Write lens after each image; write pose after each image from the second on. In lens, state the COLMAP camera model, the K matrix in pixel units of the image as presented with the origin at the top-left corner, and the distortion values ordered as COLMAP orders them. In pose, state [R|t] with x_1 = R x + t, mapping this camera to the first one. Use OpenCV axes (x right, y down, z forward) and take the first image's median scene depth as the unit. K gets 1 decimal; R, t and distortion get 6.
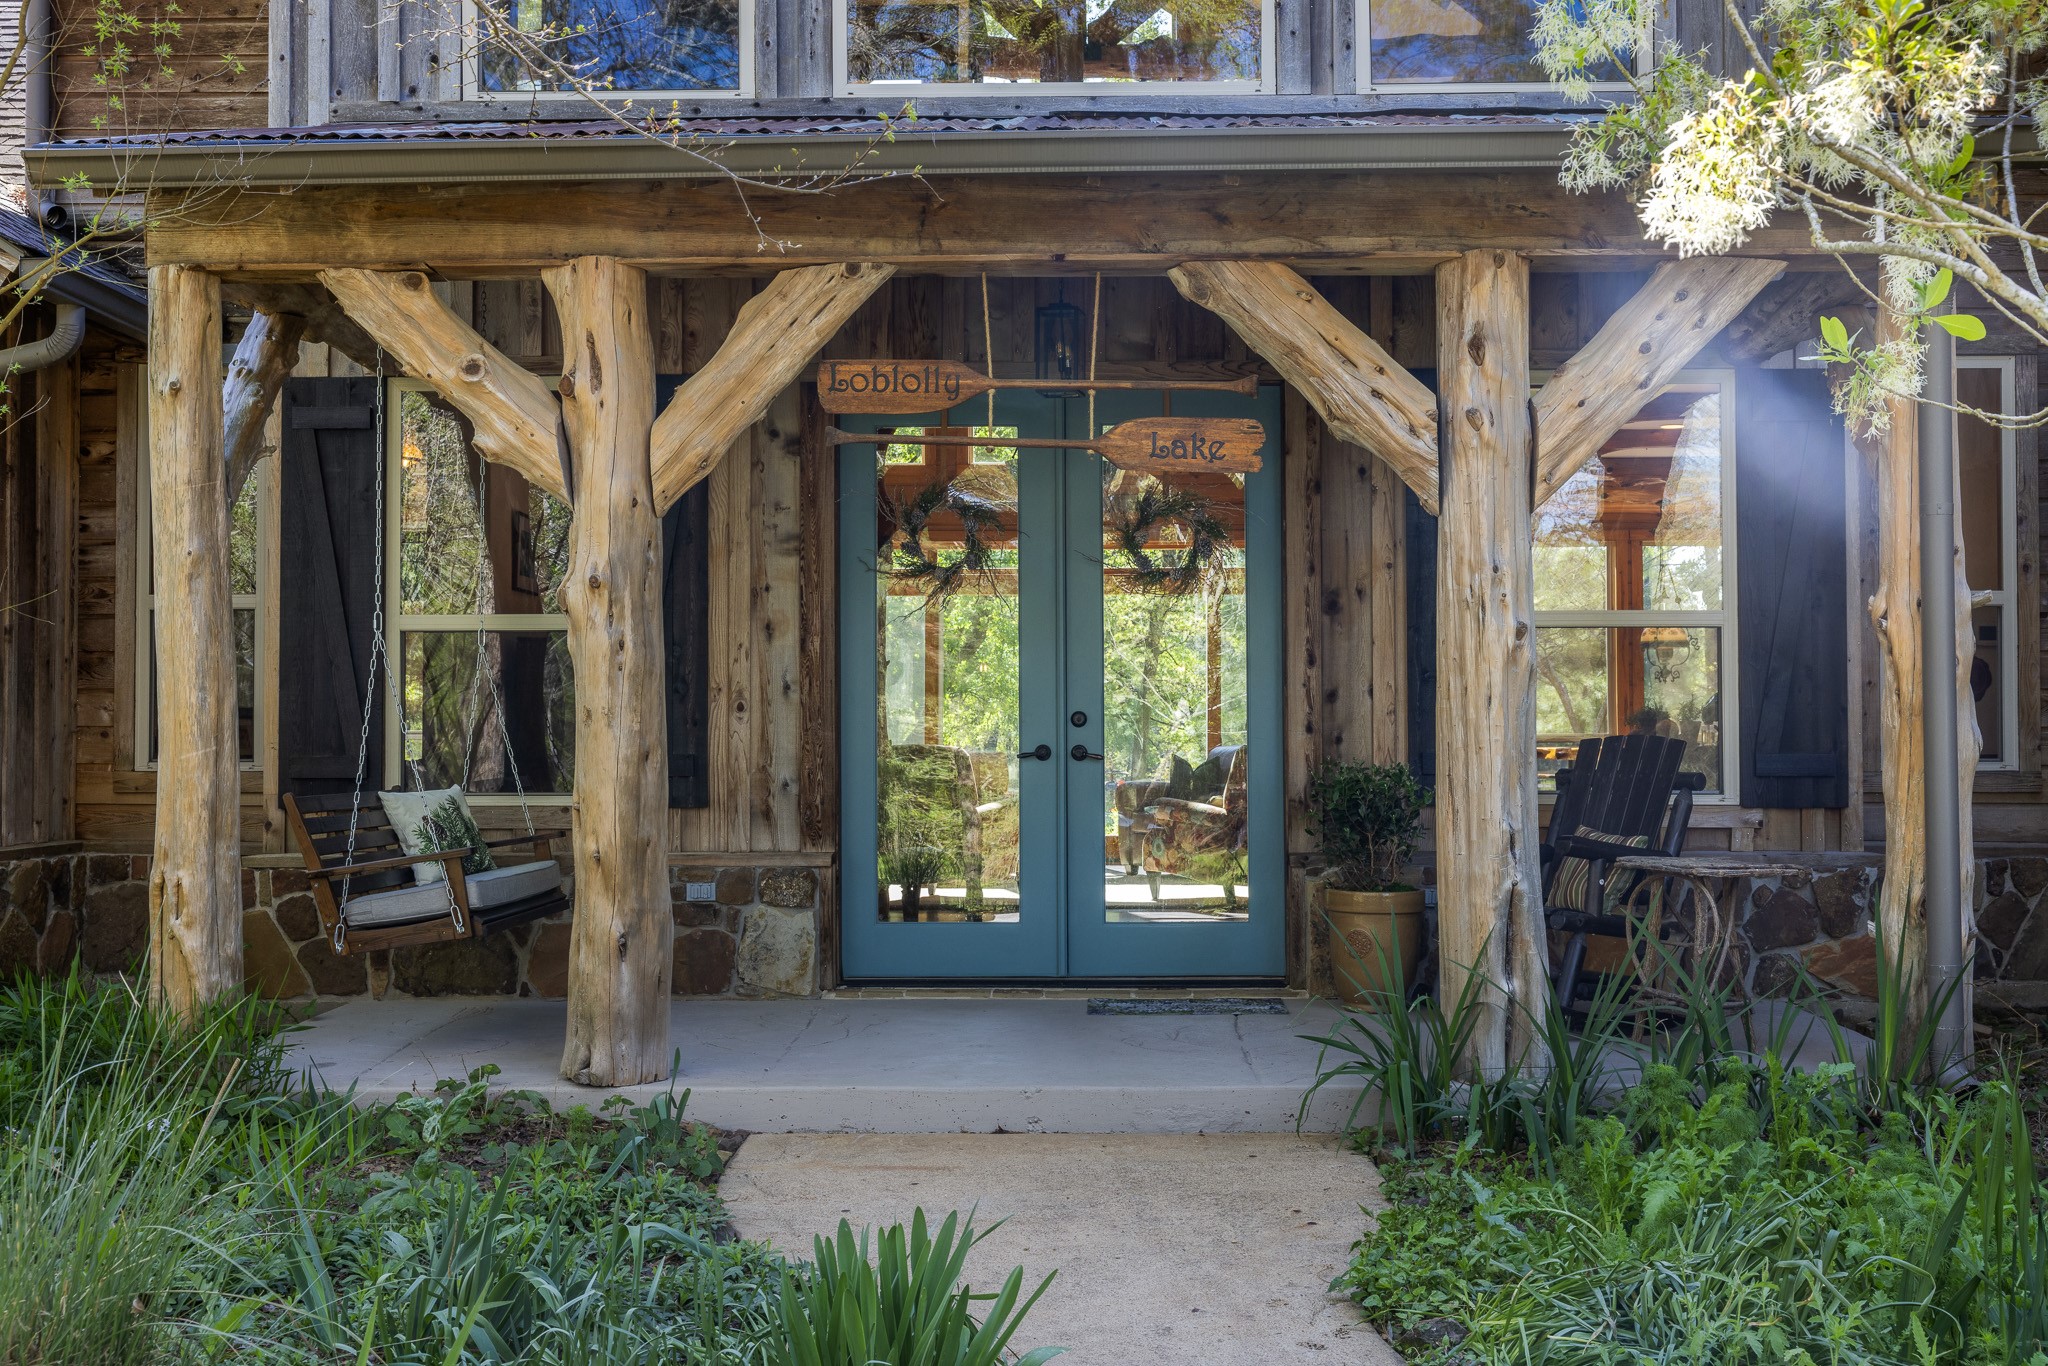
lens RADIAL K [[2334.8, 0, 1023.4], [0, 2334.8, 684.4], [0, 0, 1]] dist [-0.027653, 0.000000]
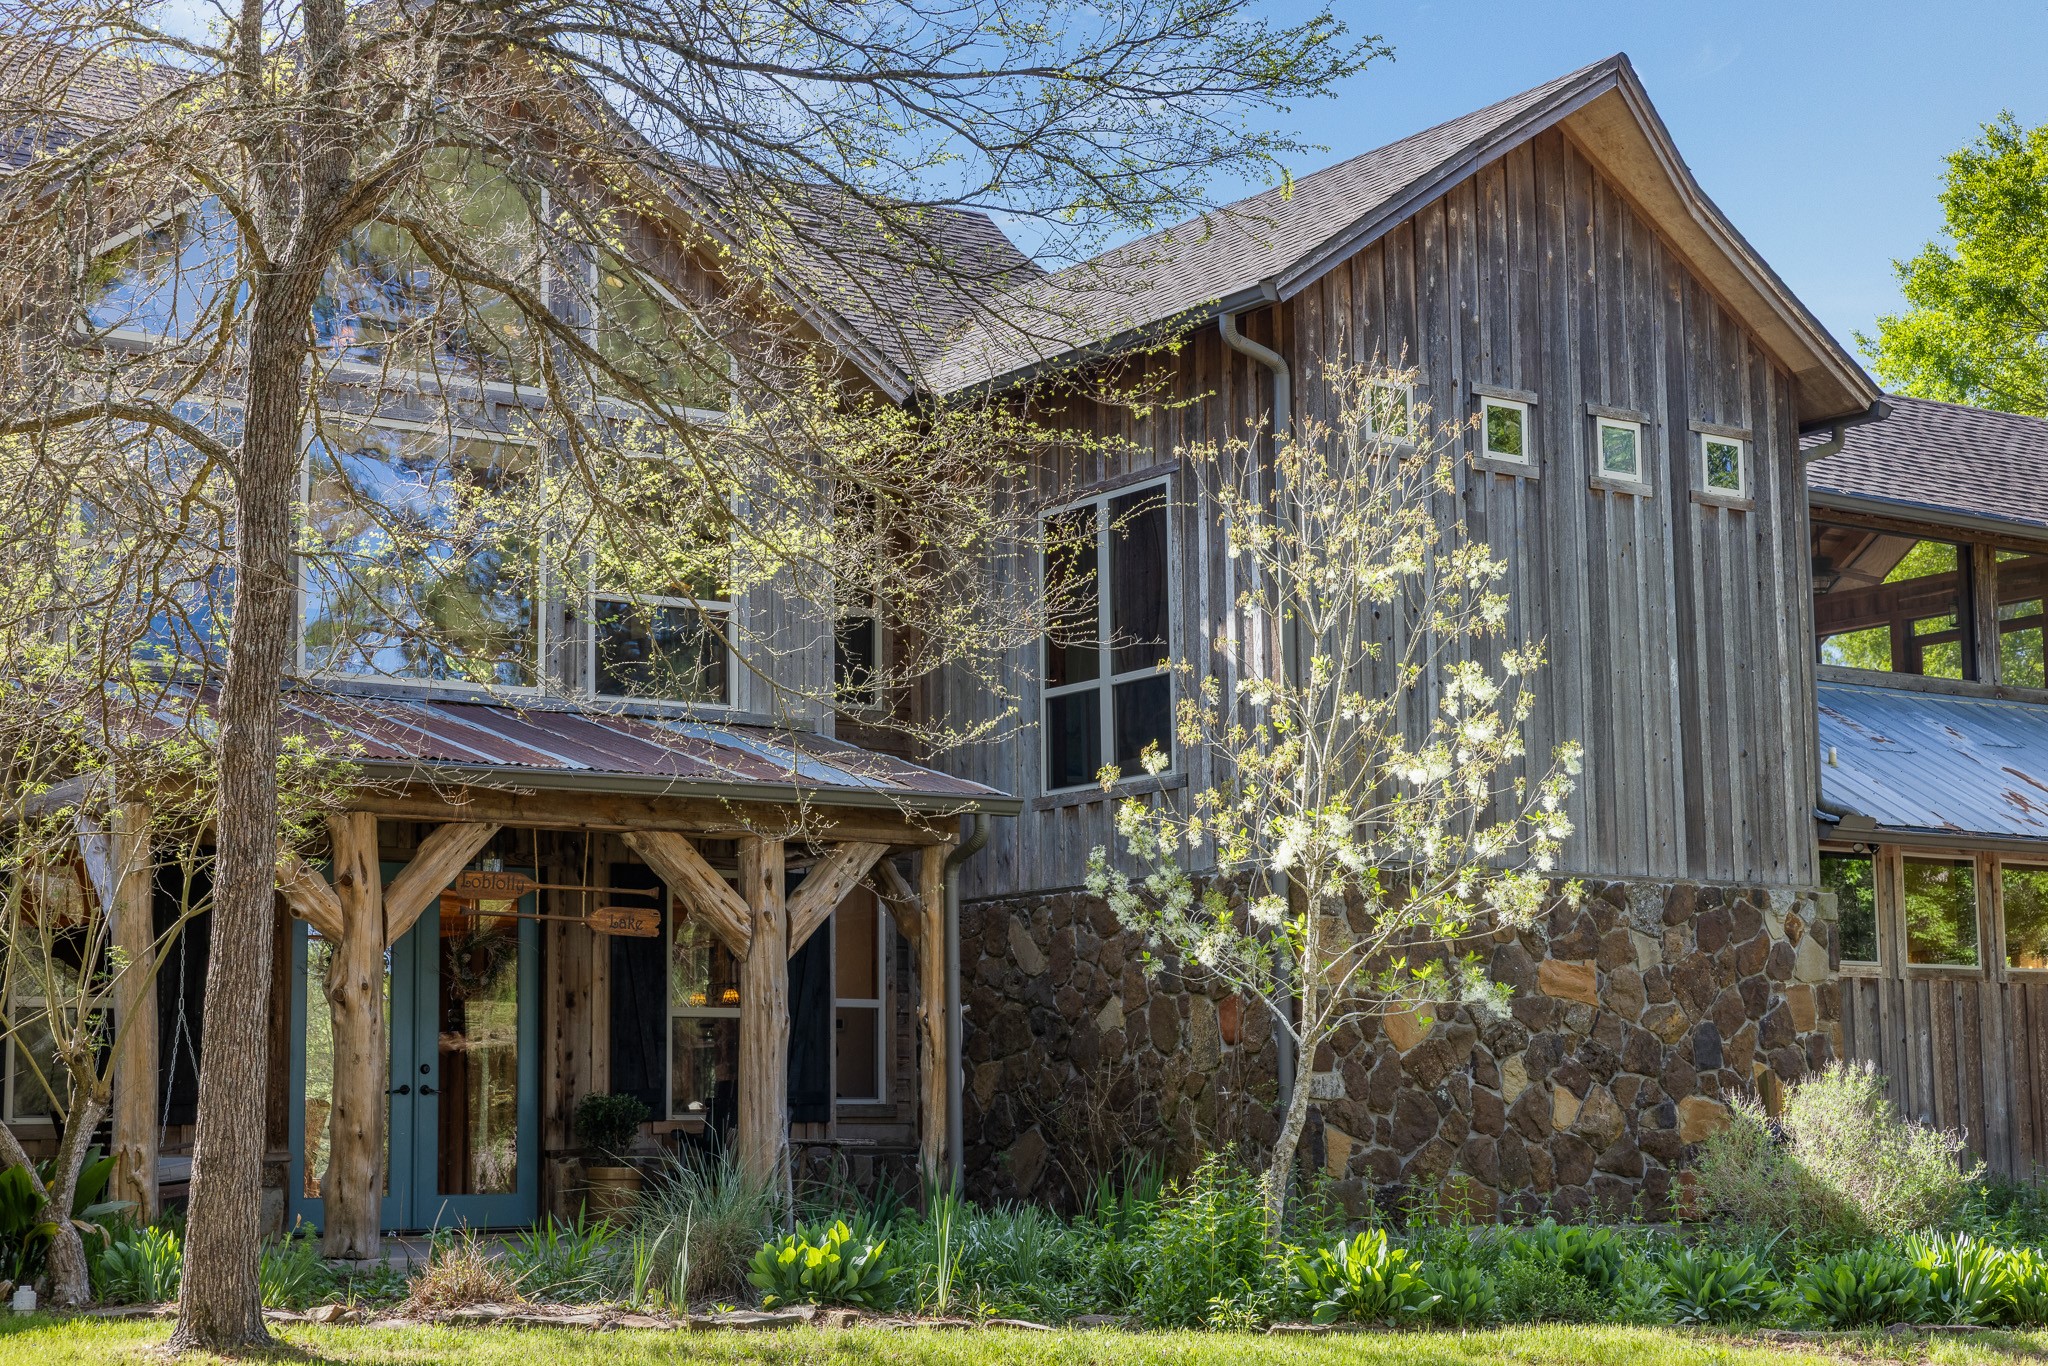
lens RADIAL K [[3340.2, 0, 1023.8], [0, 3340.2, 681.9], [0, 0, 1]] dist [0.013969, 0.000000]
pose [[0.796076, 0.077144, 0.600260, -1.383826], [-0.004475, 0.992566, -0.121627, 0.037339], [-0.605180, 0.094138, 0.790503, -1.454948]]
